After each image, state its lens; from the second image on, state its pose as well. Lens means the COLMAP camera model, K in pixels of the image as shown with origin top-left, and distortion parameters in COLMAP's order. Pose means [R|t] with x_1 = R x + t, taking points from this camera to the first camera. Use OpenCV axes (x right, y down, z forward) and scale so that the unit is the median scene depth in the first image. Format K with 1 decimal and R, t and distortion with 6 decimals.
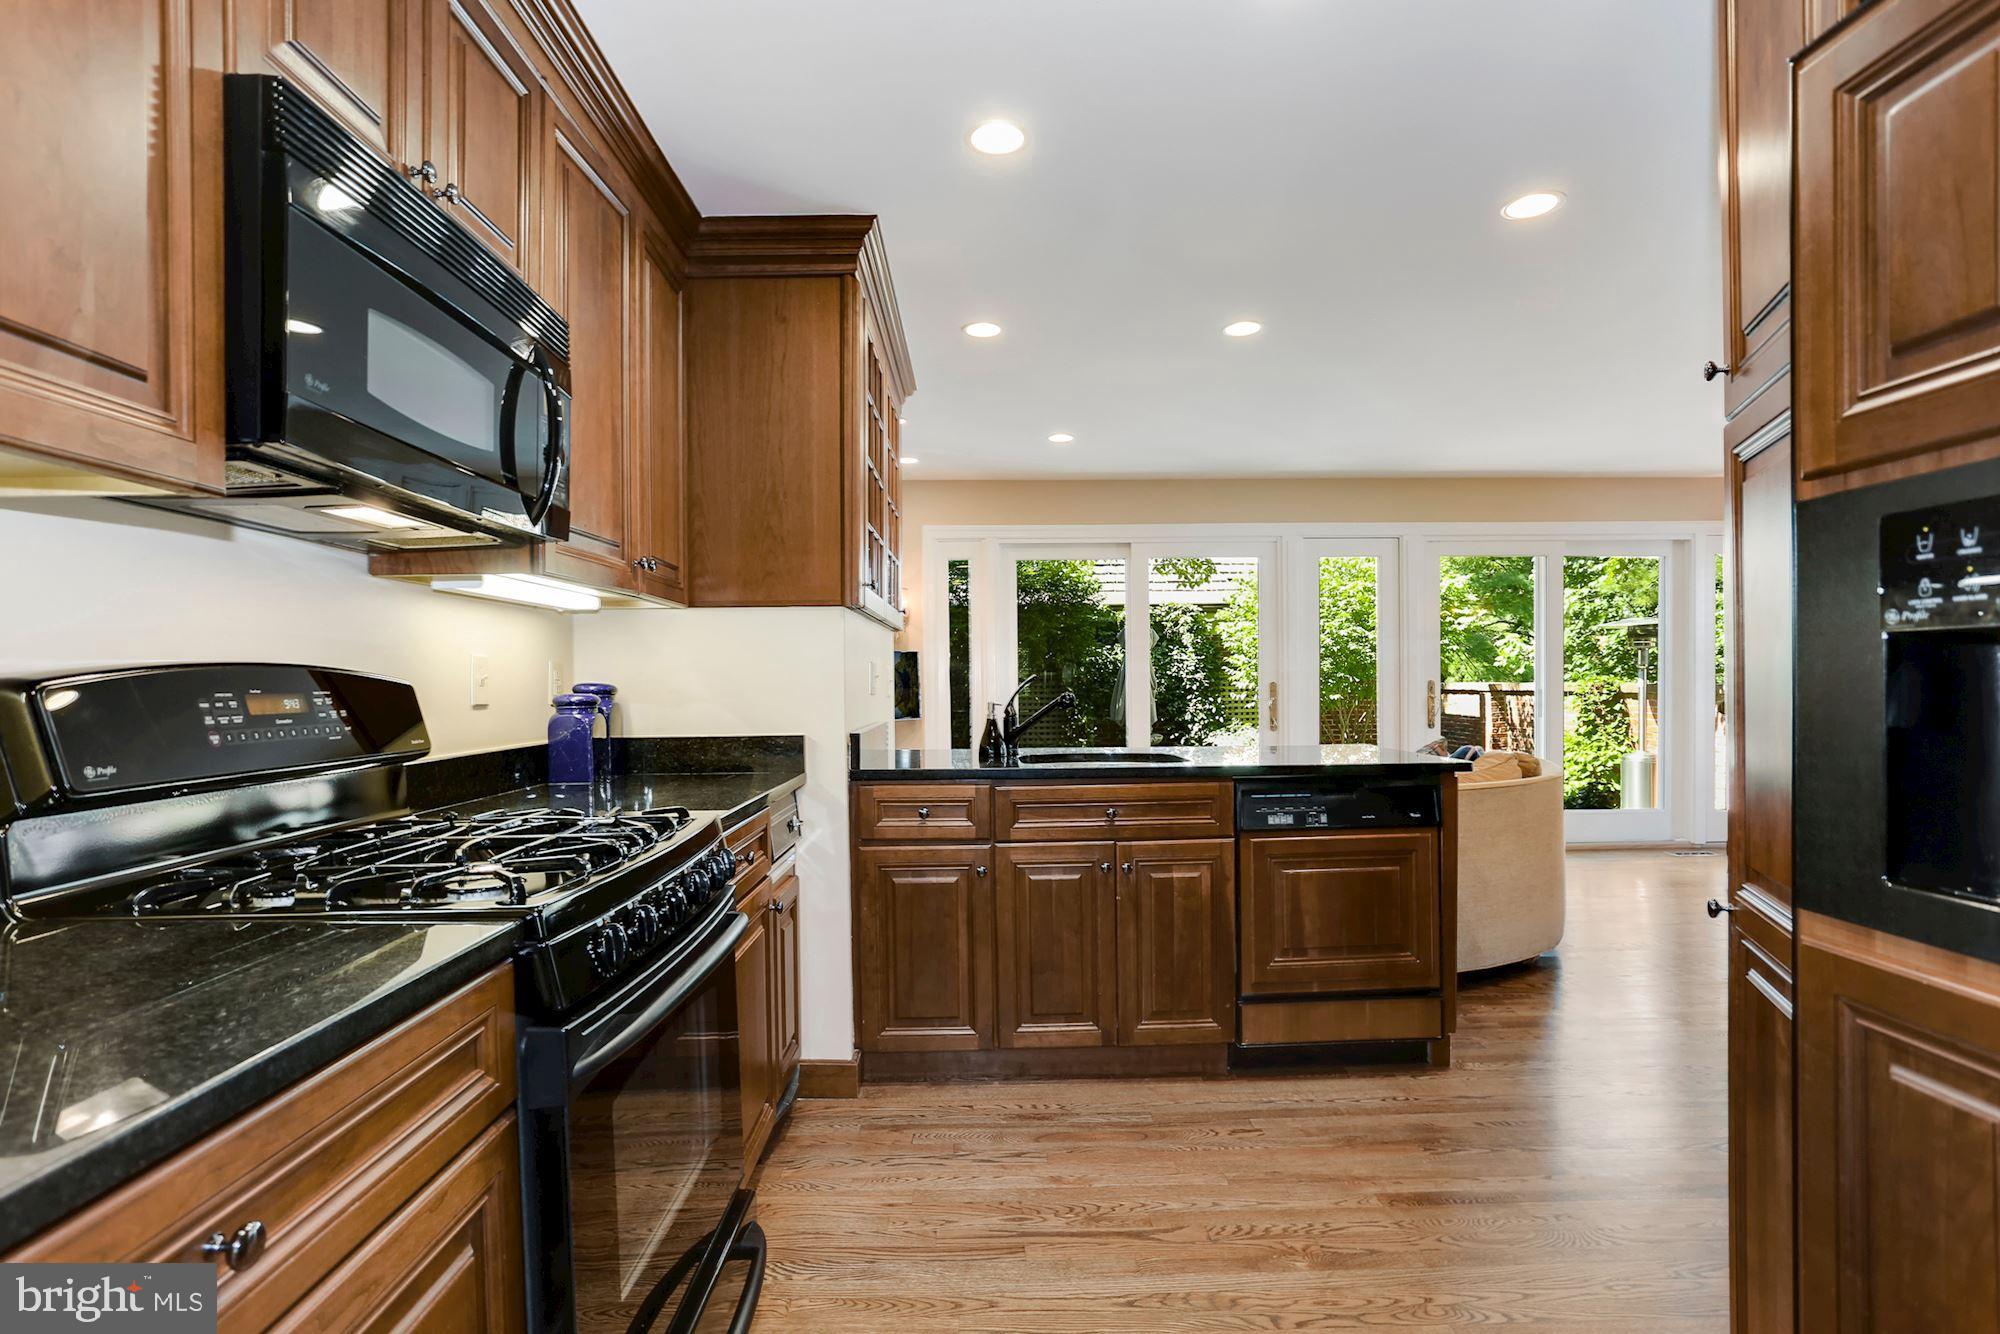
lens RADIAL K [[984.0, 0, 983.3], [0, 984.0, 661.6], [0, 0, 1]] dist [-0.068663, 0.032531]
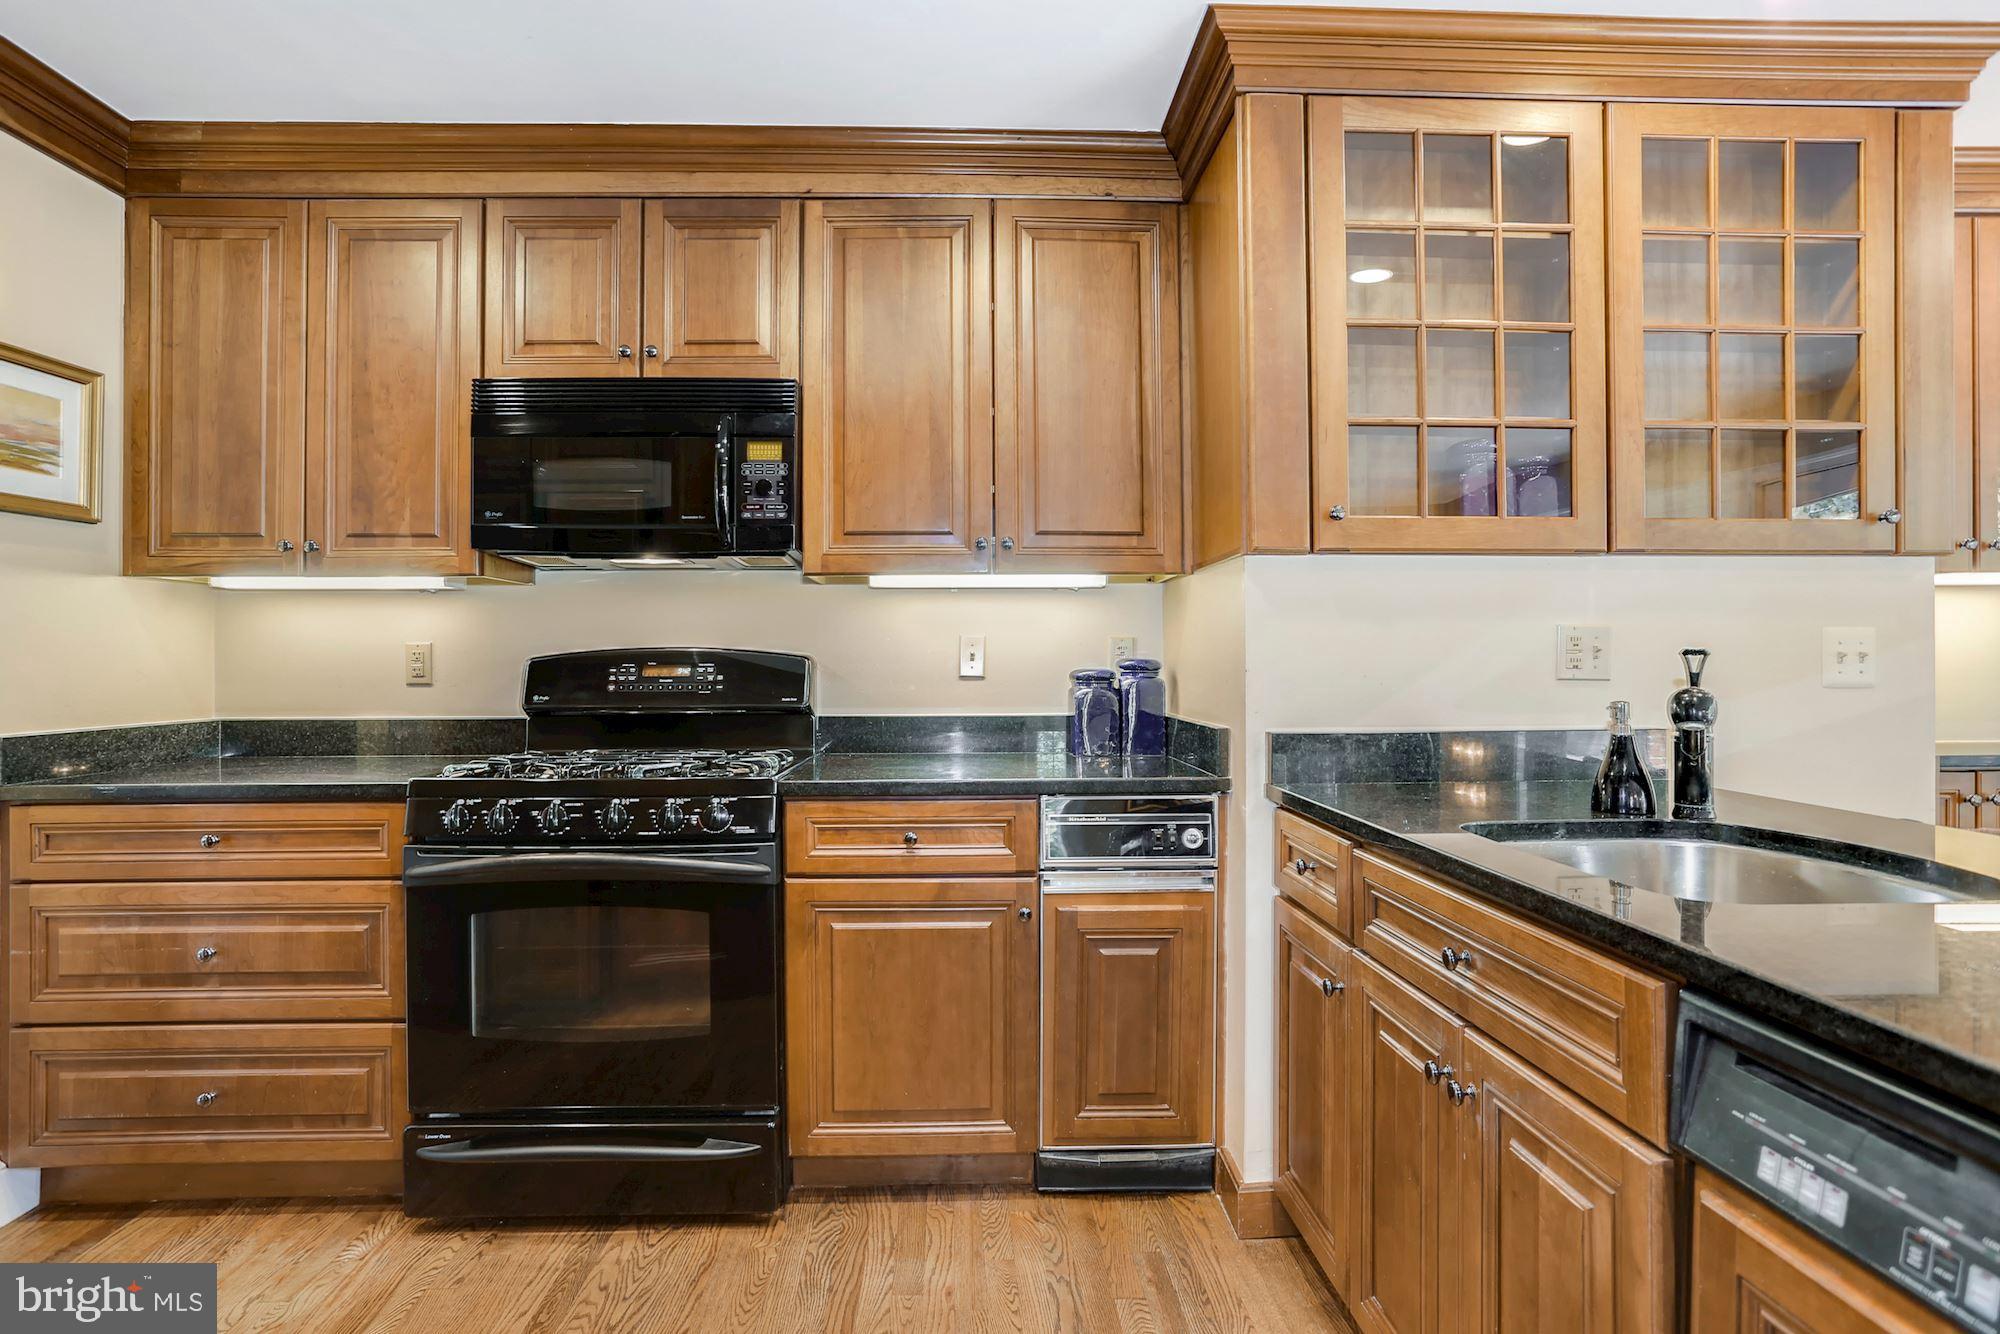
lens RADIAL K [[984.0, 0, 983.3], [0, 984.0, 661.6], [0, 0, 1]] dist [-0.068663, 0.032531]
pose [[0.033947, 0.005389, -0.999409, 0.707680], [0.018401, 0.999813, 0.006016, 0.017406], [0.999254, -0.018595, 0.033841, 0.985432]]
